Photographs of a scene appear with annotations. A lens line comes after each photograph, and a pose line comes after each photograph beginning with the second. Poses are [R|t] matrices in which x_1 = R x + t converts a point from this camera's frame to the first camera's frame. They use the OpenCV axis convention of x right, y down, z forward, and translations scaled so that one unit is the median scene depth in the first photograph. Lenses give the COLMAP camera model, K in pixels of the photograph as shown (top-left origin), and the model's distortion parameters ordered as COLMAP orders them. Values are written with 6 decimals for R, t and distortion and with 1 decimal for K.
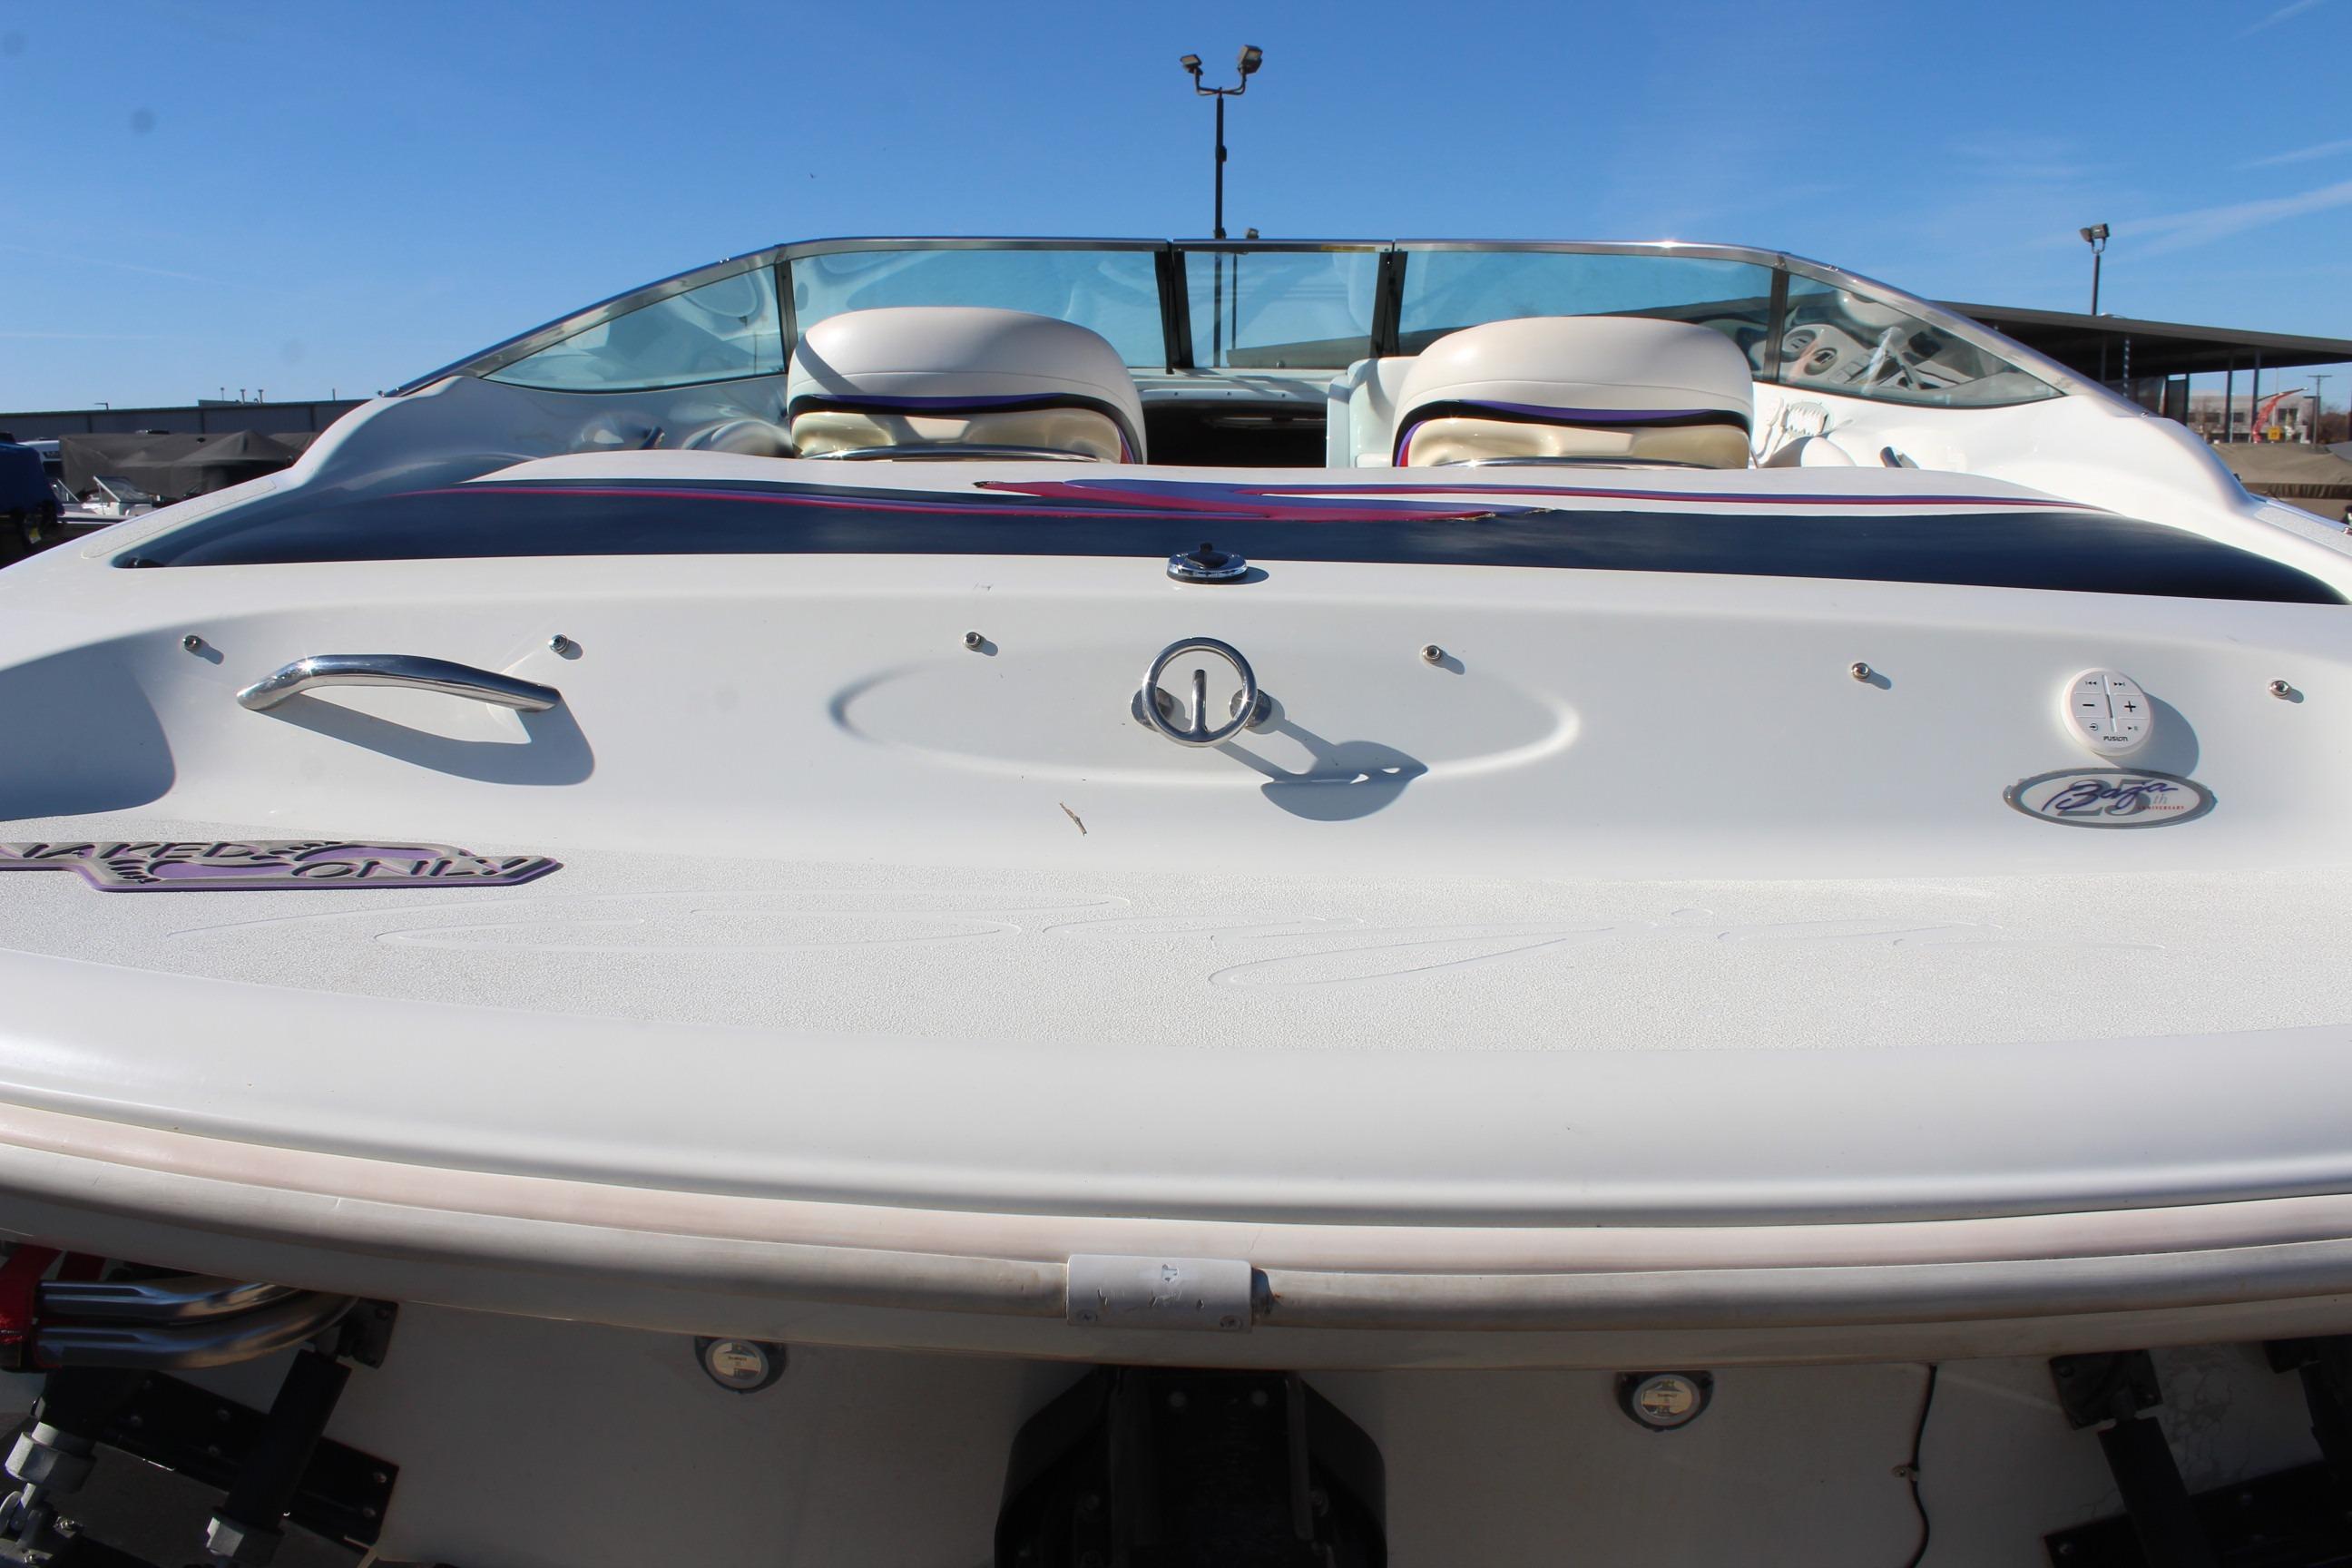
lens RADIAL K [[1940.2, 0, 1185.8], [0, 1940.2, 774.2], [0, 0, 1]] dist [-0.153795, 0.105006]
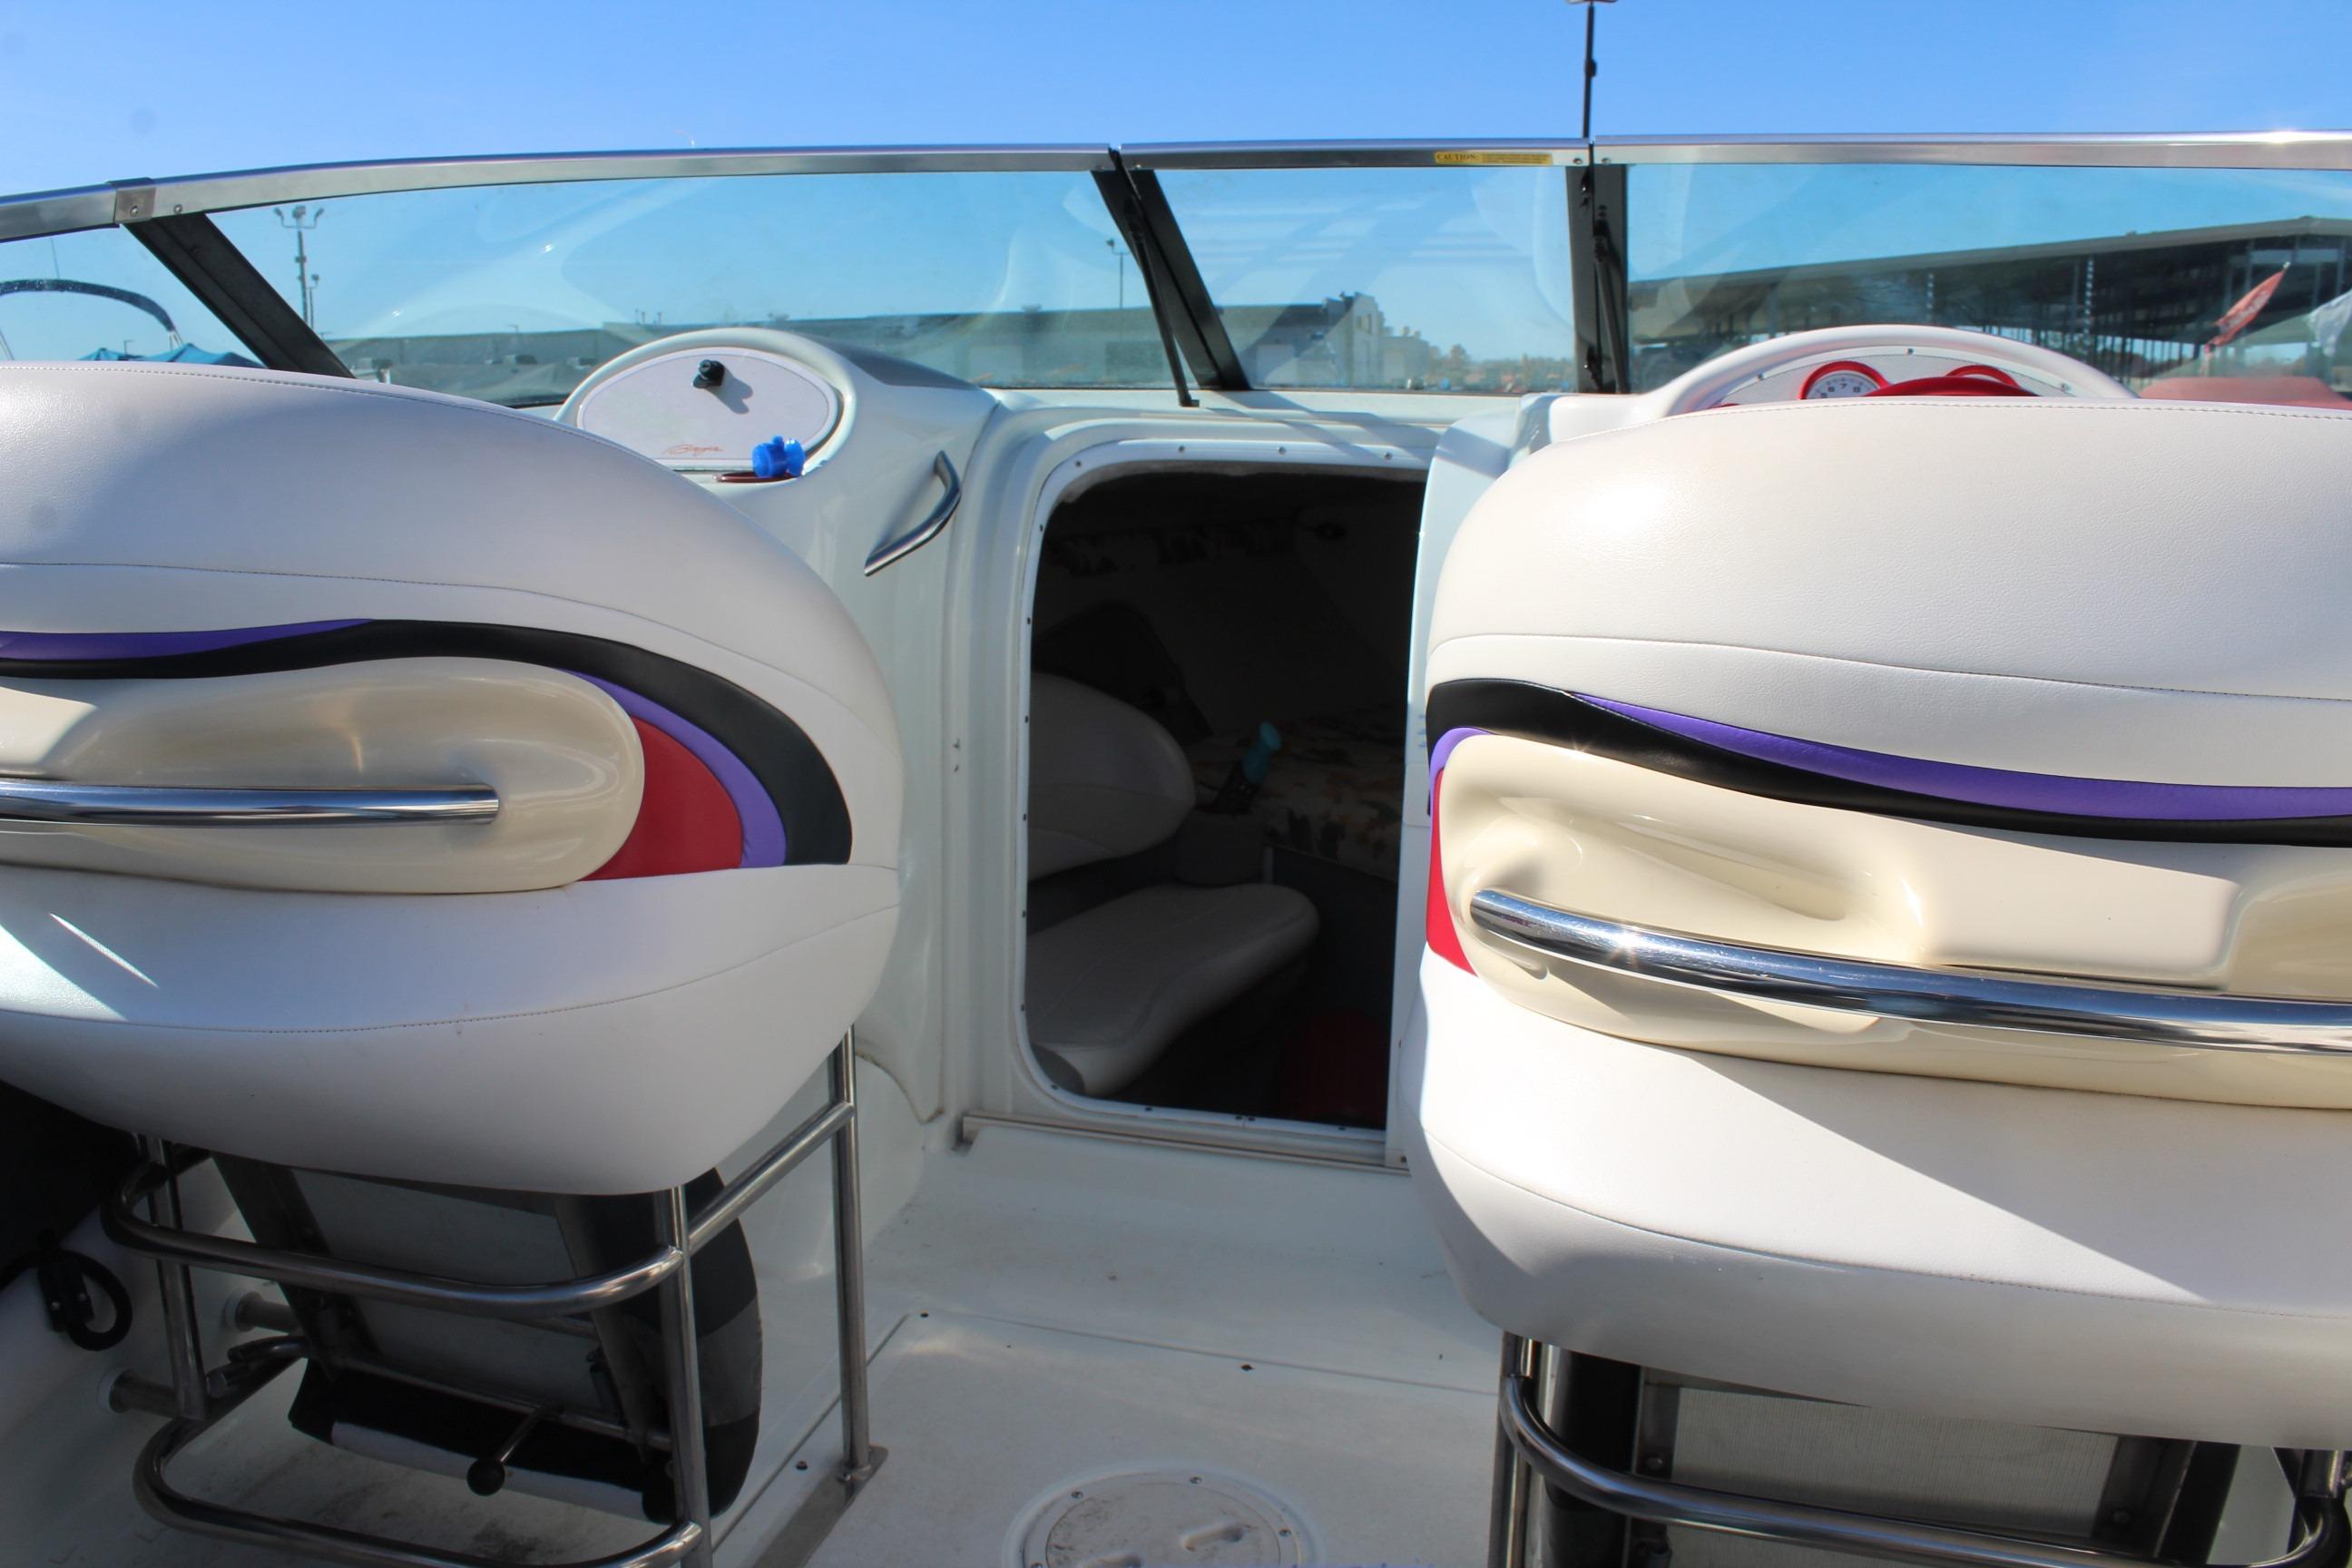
lens RADIAL K [[1940.2, 0, 1178.5], [0, 1940.2, 790.6], [0, 0, 1]] dist [-0.153795, 0.105006]
pose [[0.981687, 0.044550, -0.185221, 0.136968], [-0.035849, 0.998102, 0.050062, -0.191567], [0.187100, -0.042505, 0.981421, 0.712334]]
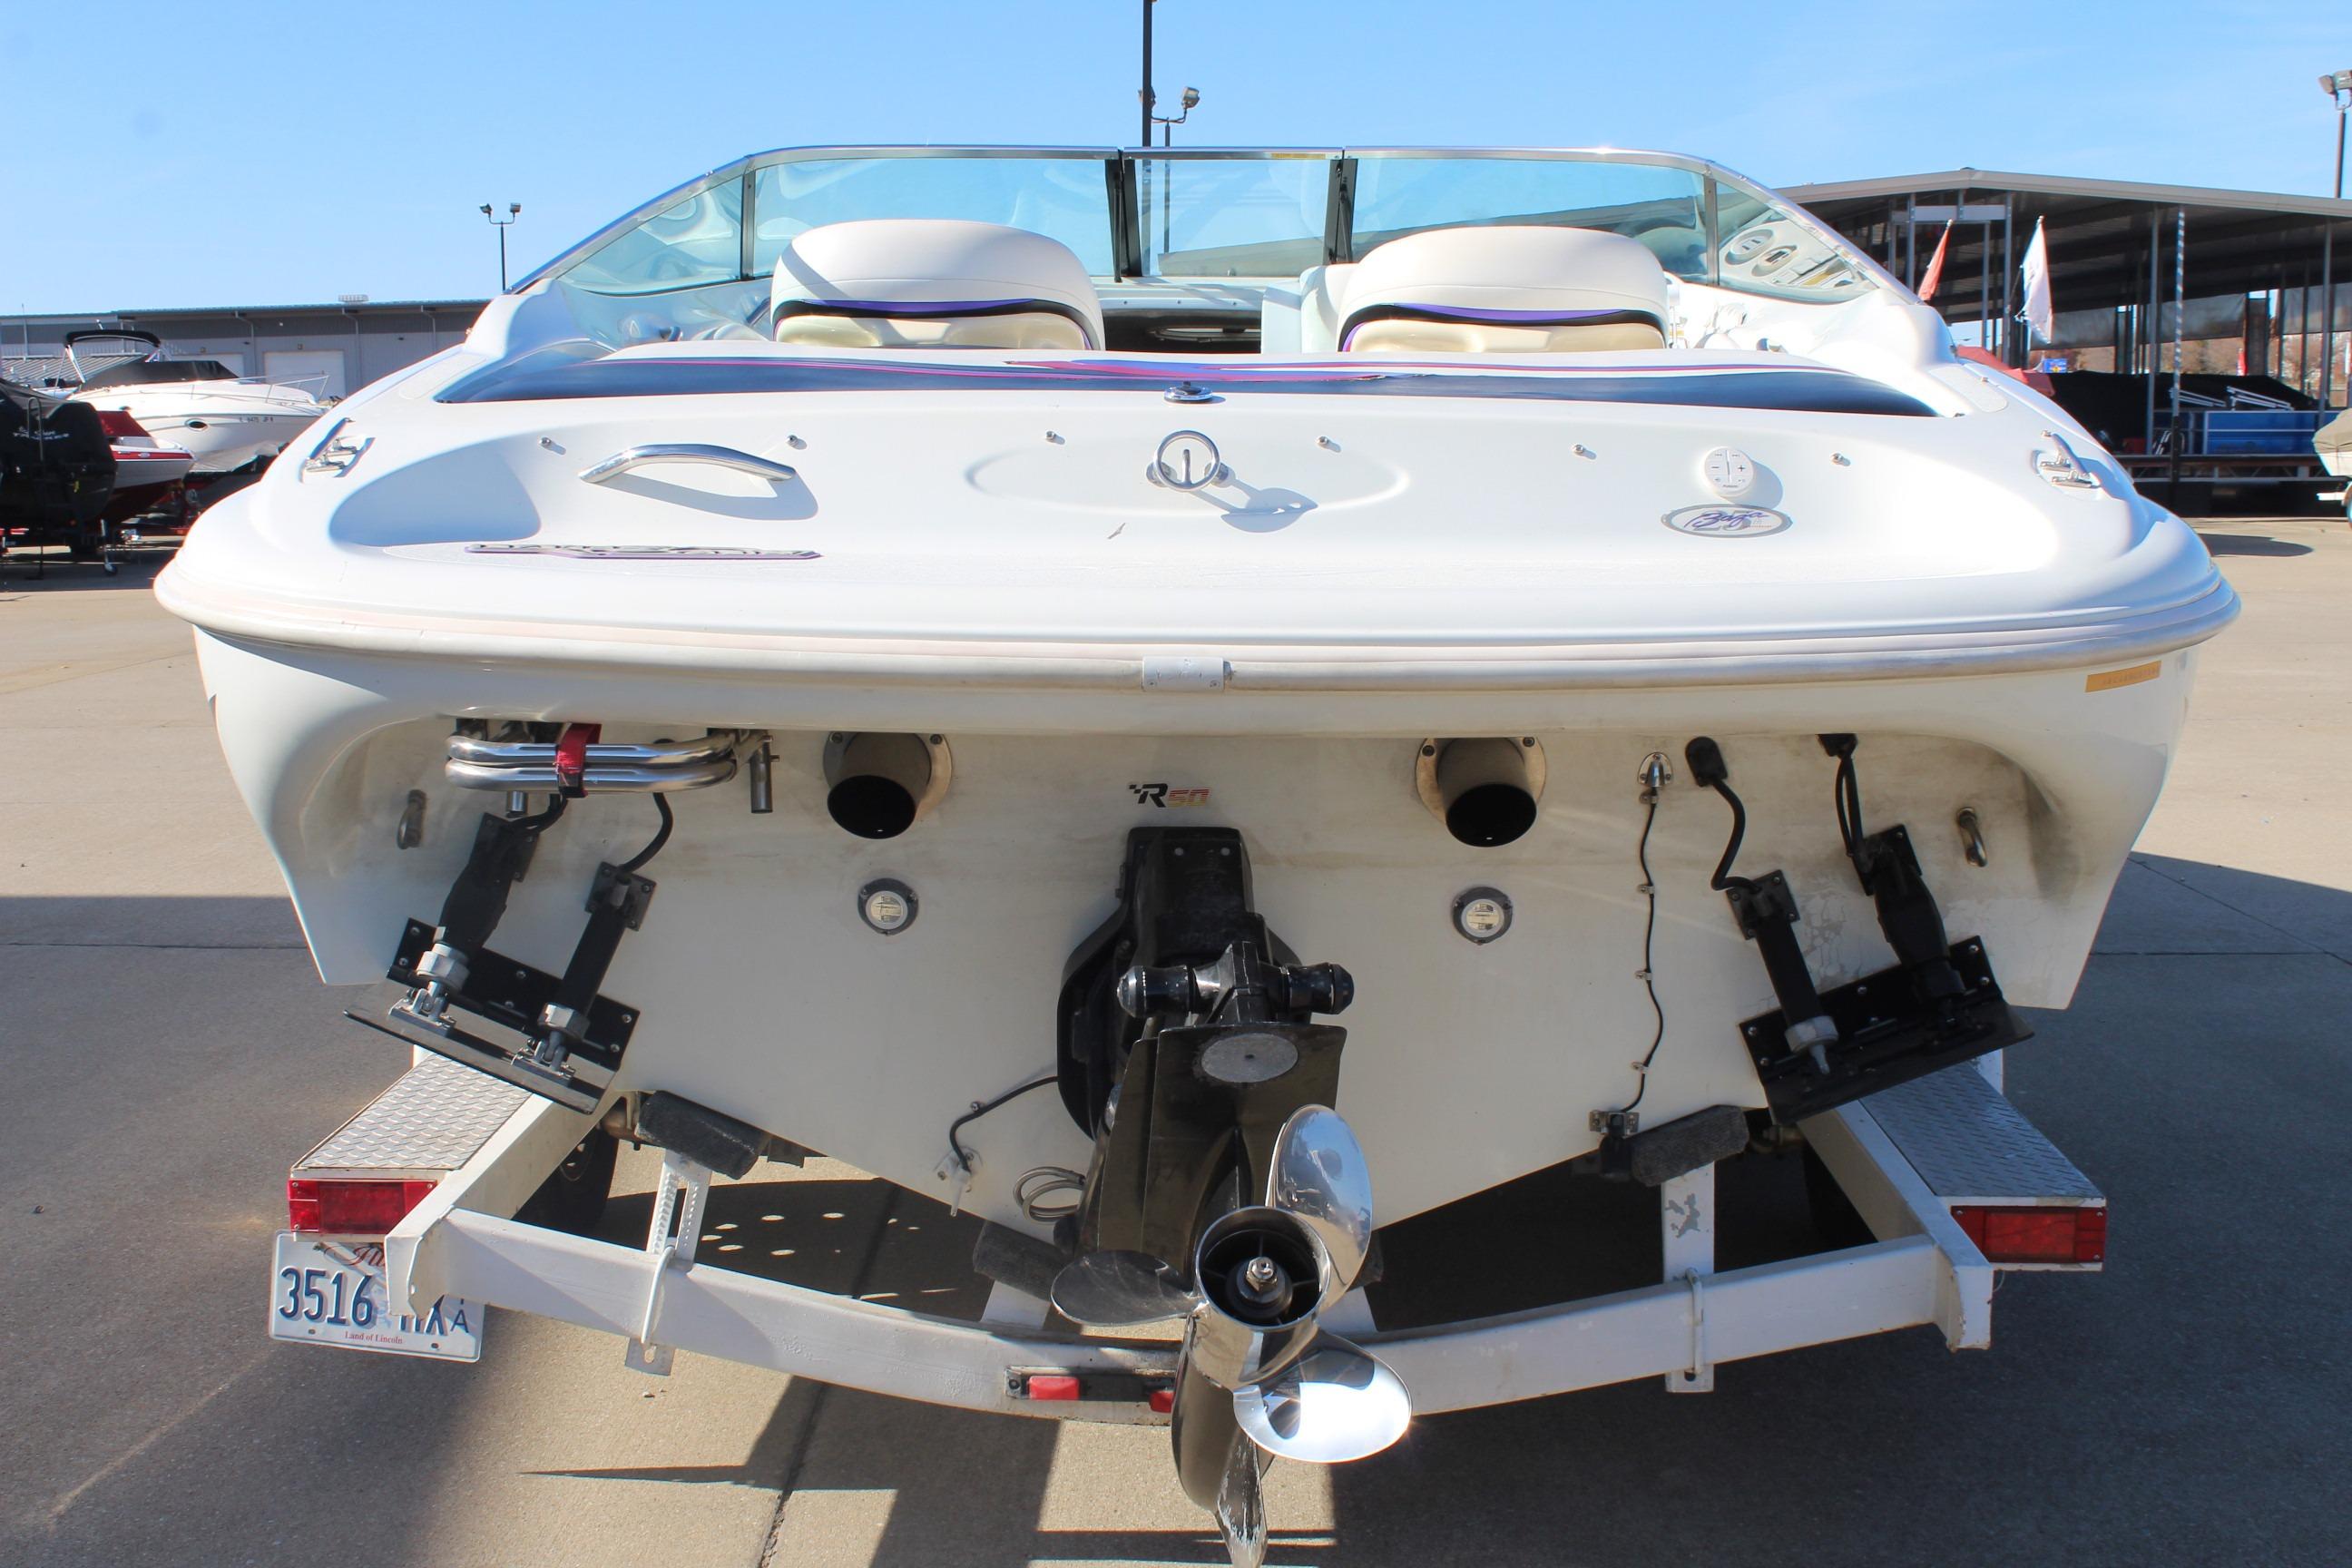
lens RADIAL K [[2693.5, 0, 1166.4], [0, 2693.5, 777.2], [0, 0, 1]] dist [-0.070574, 0.000000]
pose [[0.999700, -0.006601, 0.023567, -0.026194], [0.007167, 0.999686, -0.024000, 0.112837], [-0.023401, 0.024161, 0.999434, -0.527822]]
